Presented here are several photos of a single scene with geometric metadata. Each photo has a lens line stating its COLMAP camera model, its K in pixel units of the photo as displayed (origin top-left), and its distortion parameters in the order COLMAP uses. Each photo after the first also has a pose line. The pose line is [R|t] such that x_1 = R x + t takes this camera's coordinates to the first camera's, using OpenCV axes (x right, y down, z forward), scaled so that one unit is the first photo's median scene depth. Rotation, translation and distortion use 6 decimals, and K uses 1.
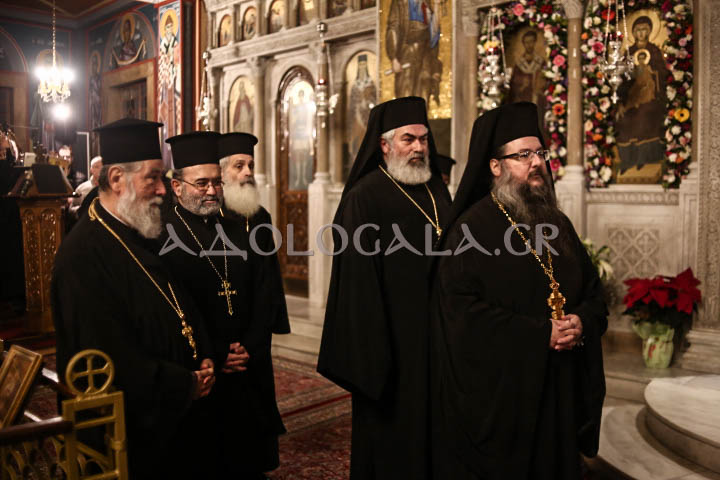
lens RADIAL K [[710.2, 0, 360.0], [0, 710.2, 240.0], [0, 0, 1]] dist [-0.150240, 0.105425]
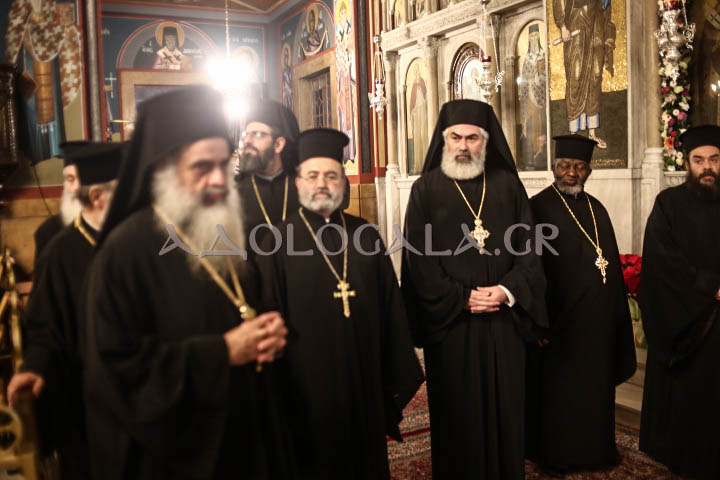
lens RADIAL K [[710.2, 0, 360.0], [0, 710.2, 240.0], [0, 0, 1]] dist [-0.150240, 0.105425]
pose [[0.946189, -0.006300, -0.323554, 0.102565], [0.014450, 0.999636, 0.022792, -0.016618], [0.323293, -0.026241, 0.945935, 0.109412]]
